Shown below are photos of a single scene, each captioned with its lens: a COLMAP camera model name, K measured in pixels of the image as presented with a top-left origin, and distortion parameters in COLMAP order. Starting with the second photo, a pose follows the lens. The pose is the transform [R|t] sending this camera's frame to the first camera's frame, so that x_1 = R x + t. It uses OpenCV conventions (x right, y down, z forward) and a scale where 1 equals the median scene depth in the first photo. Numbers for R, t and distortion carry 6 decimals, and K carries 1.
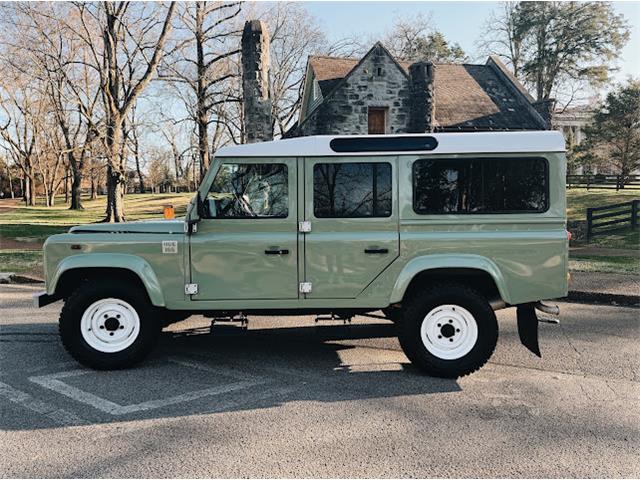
lens RADIAL K [[451.6, 0, 317.9], [0, 451.6, 243.0], [0, 0, 1]] dist [0.039806, -0.047007]
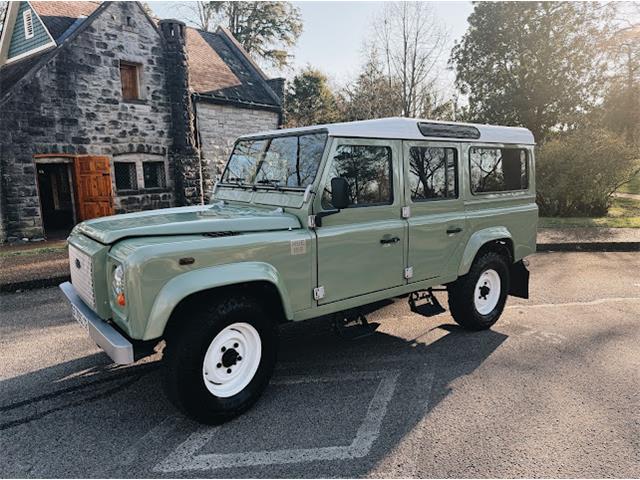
lens RADIAL K [[451.6, 0, 319.7], [0, 451.6, 242.5], [0, 0, 1]] dist [0.039806, -0.047007]
pose [[0.771950, -0.098904, 0.627942, -0.789773], [0.052672, 0.994377, 0.091868, -0.068917], [-0.633497, -0.037842, 0.772819, 0.345661]]
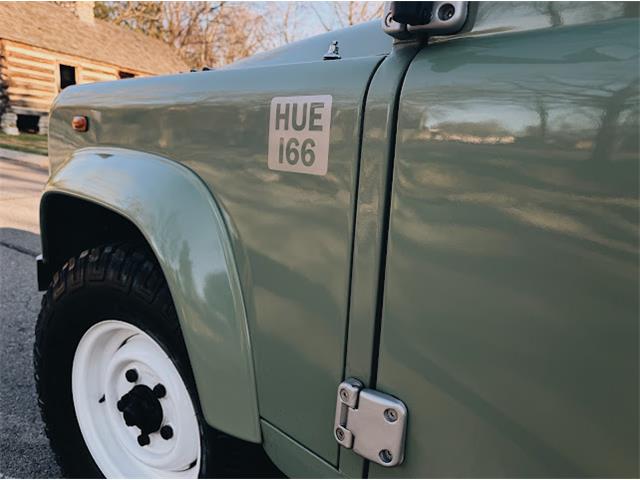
lens RADIAL K [[490.9, 0, 316.1], [0, 490.9, 240.2], [0, 0, 1]] dist [0.018194, -0.025988]
pose [[0.721589, 0.180775, -0.668304, -0.192409], [-0.116981, 0.983265, 0.139663, 0.020693], [0.682367, -0.022600, 0.730660, 0.857622]]
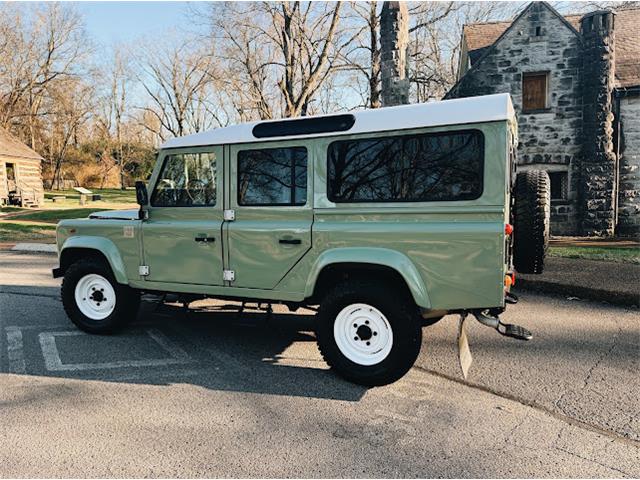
lens RADIAL K [[451.6, 0, 322.3], [0, 451.6, 240.6], [0, 0, 1]] dist [0.039806, -0.047007]
pose [[0.913897, 0.029796, -0.404851, 0.560195], [-0.016689, 0.999217, 0.035867, -0.017958], [0.405602, -0.026022, 0.913679, 0.159435]]
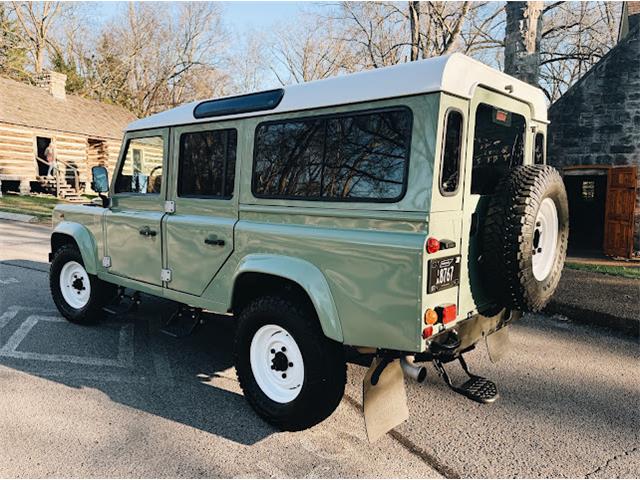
lens RADIAL K [[490.9, 0, 318.9], [0, 490.9, 241.8], [0, 0, 1]] dist [0.018194, -0.025988]
pose [[0.759288, 0.090993, -0.644361, 0.806457], [-0.072723, 0.995838, 0.054933, -0.041295], [0.646678, 0.005150, 0.762746, 0.445442]]
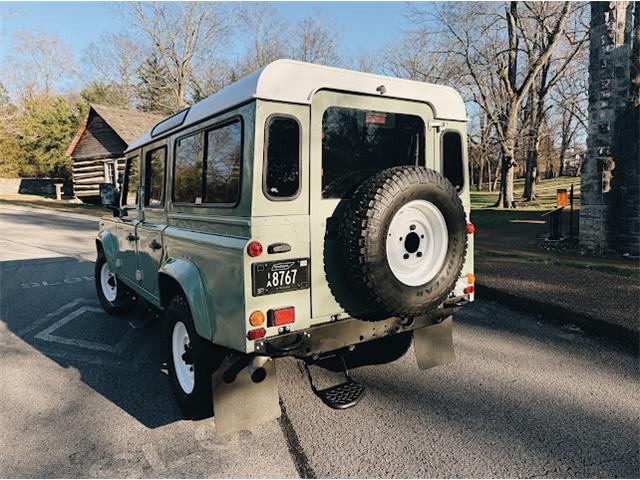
lens RADIAL K [[451.6, 0, 317.7], [0, 451.6, 240.9], [0, 0, 1]] dist [0.039806, -0.047007]
pose [[0.569767, 0.080657, -0.817839, 1.028330], [-0.055969, 0.996670, 0.059302, -0.061739], [0.819898, 0.011986, 0.572384, 0.724057]]
